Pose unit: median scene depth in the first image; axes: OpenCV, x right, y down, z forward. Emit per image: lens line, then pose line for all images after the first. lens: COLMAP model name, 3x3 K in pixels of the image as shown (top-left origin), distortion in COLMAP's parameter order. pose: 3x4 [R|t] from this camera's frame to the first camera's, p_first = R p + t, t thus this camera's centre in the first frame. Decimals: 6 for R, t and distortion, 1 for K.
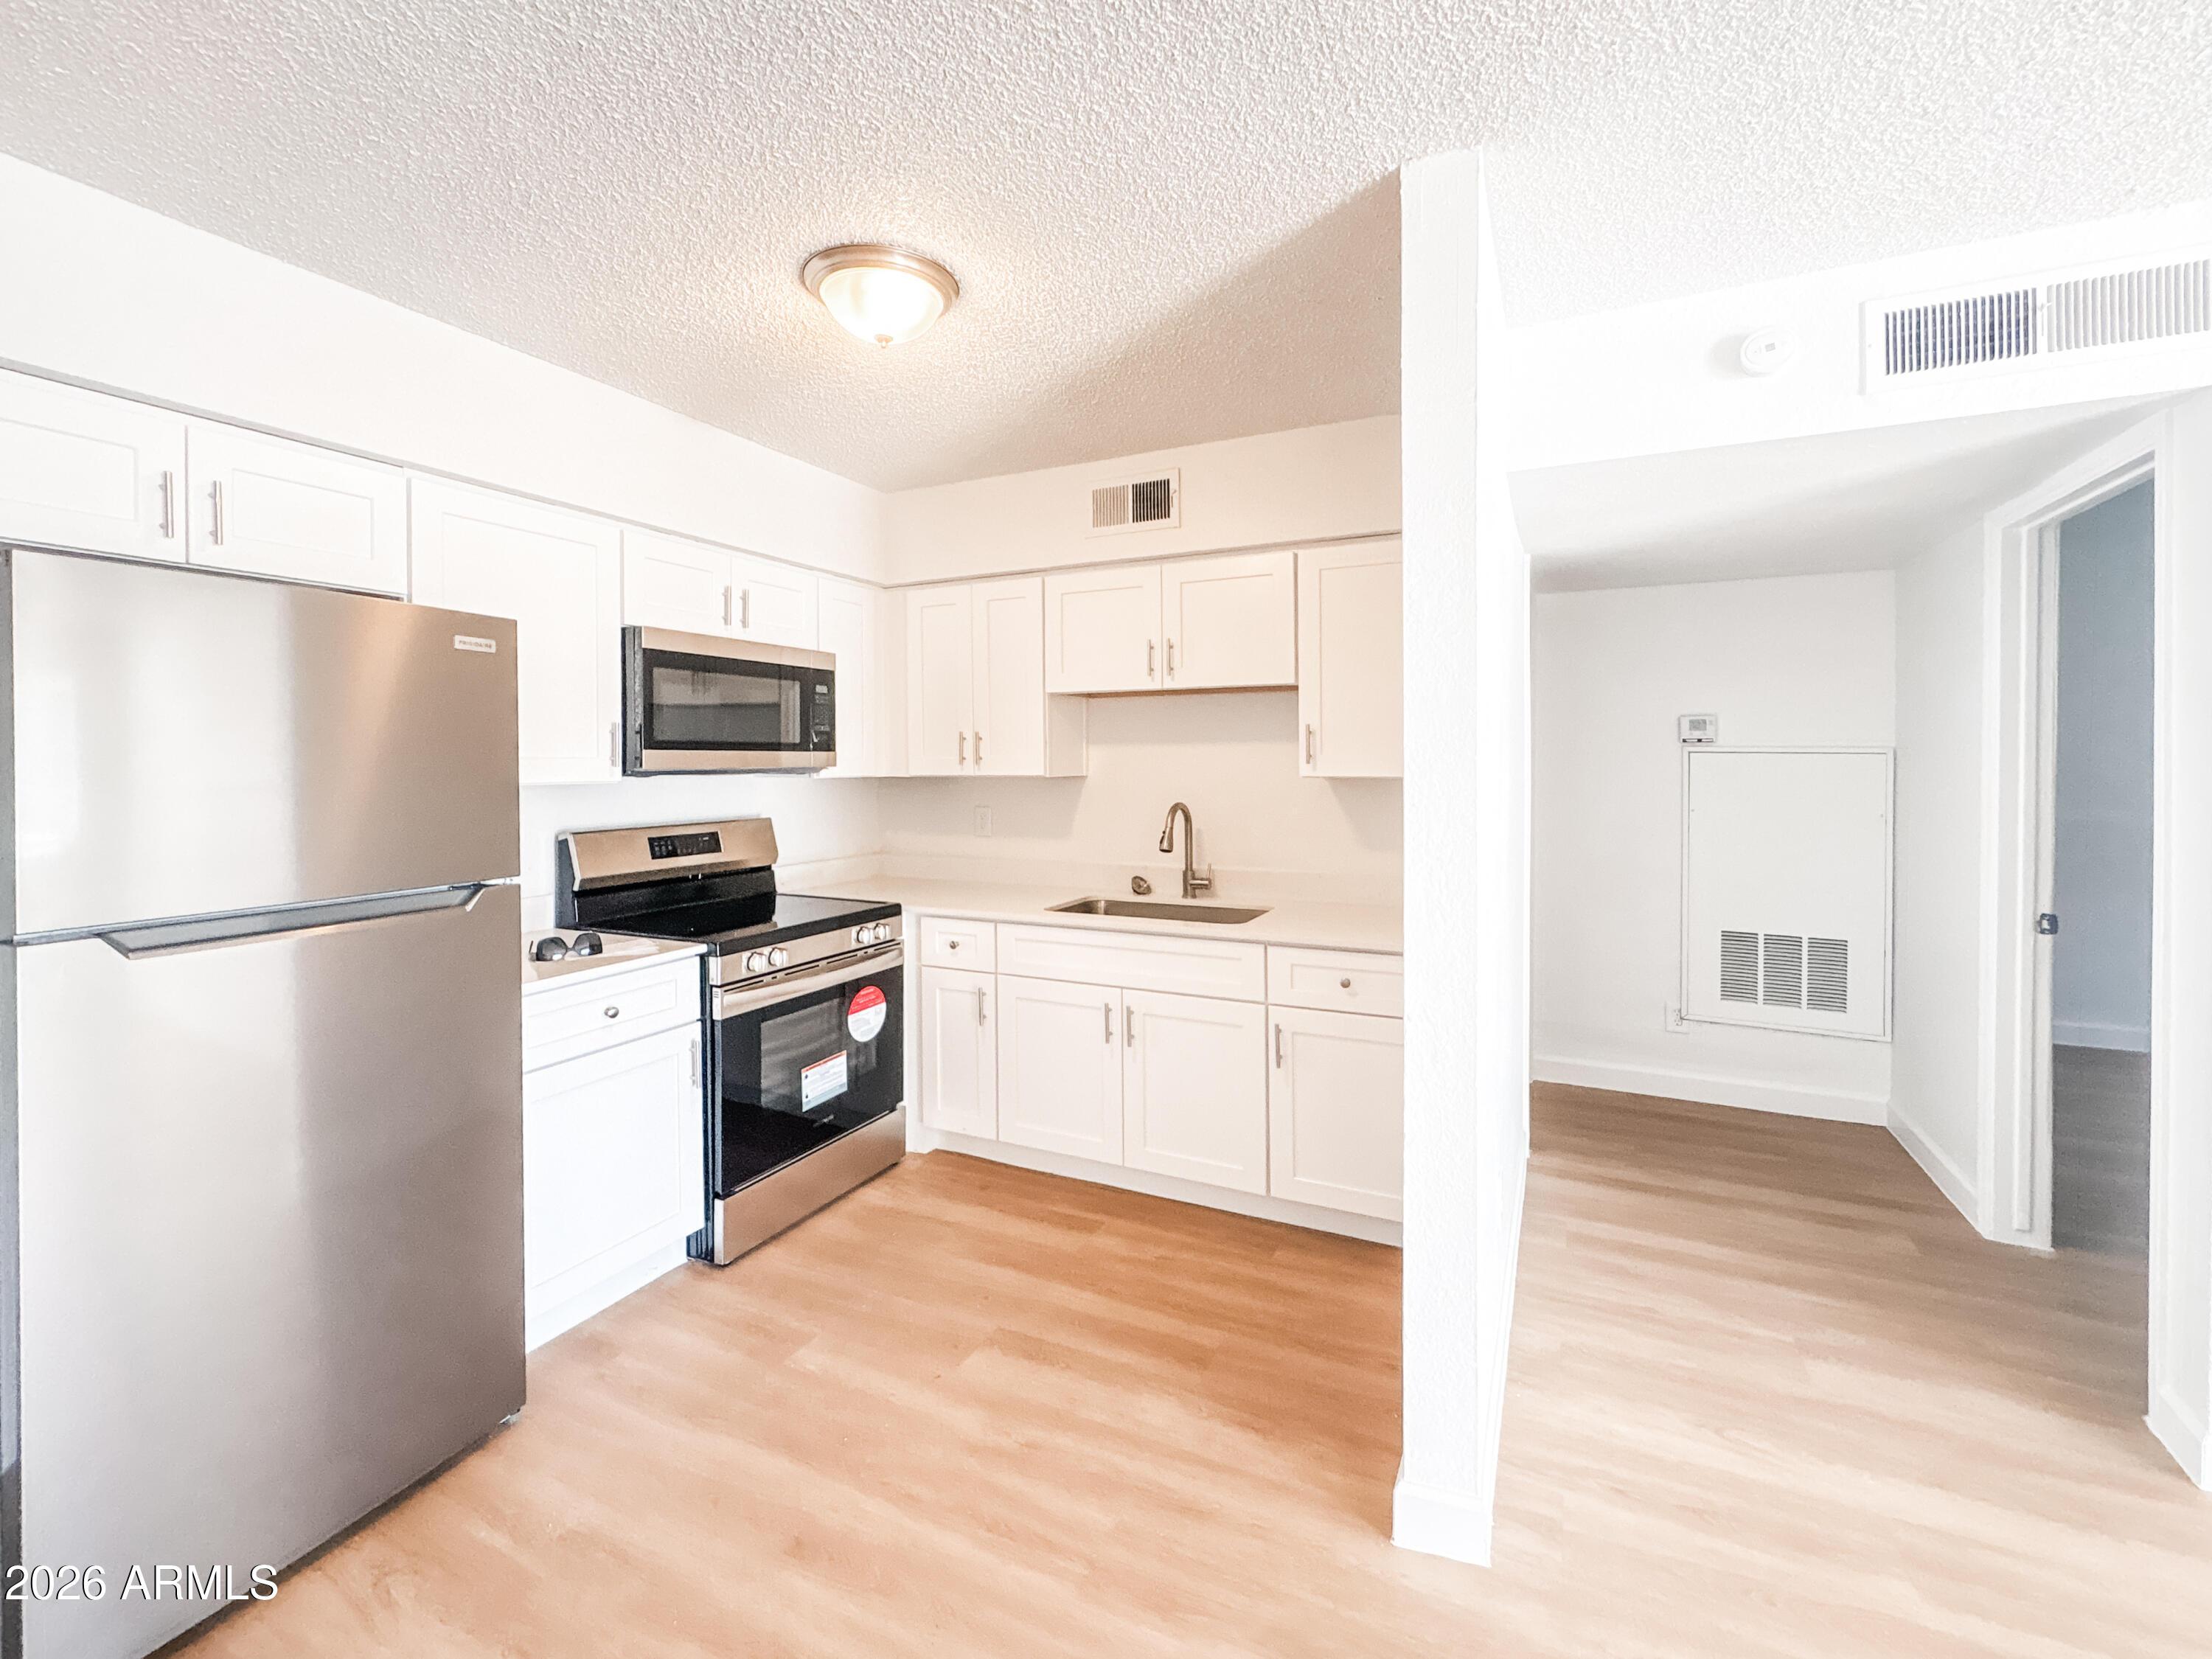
lens RADIAL K [[932.4, 0, 1204.4], [0, 932.4, 764.8], [0, 0, 1]] dist [-0.001482, -0.001093]
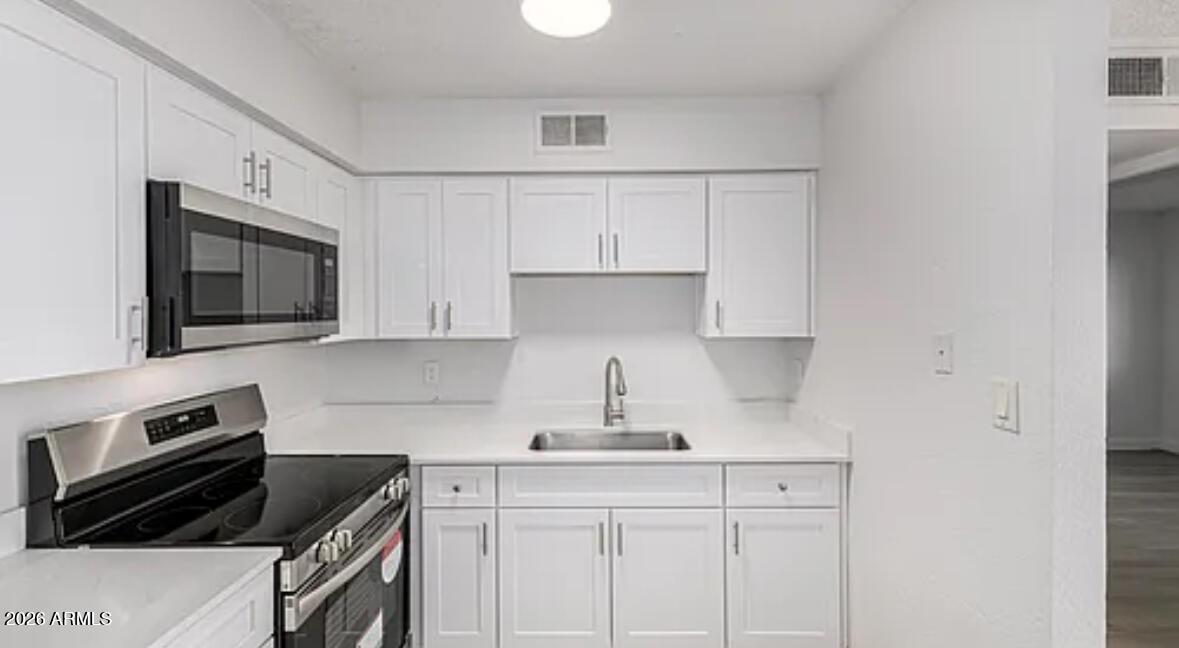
lens RADIAL K [[526.1, 0, 624.8], [0, 526.1, 314.6], [0, 0, 1]] dist [0.009147, -0.001703]
pose [[0.923936, 0.000408, 0.382546, -0.357751], [-0.000063, 1.000000, -0.000912, -0.023776], [-0.382546, 0.000819, 0.923936, 0.344745]]
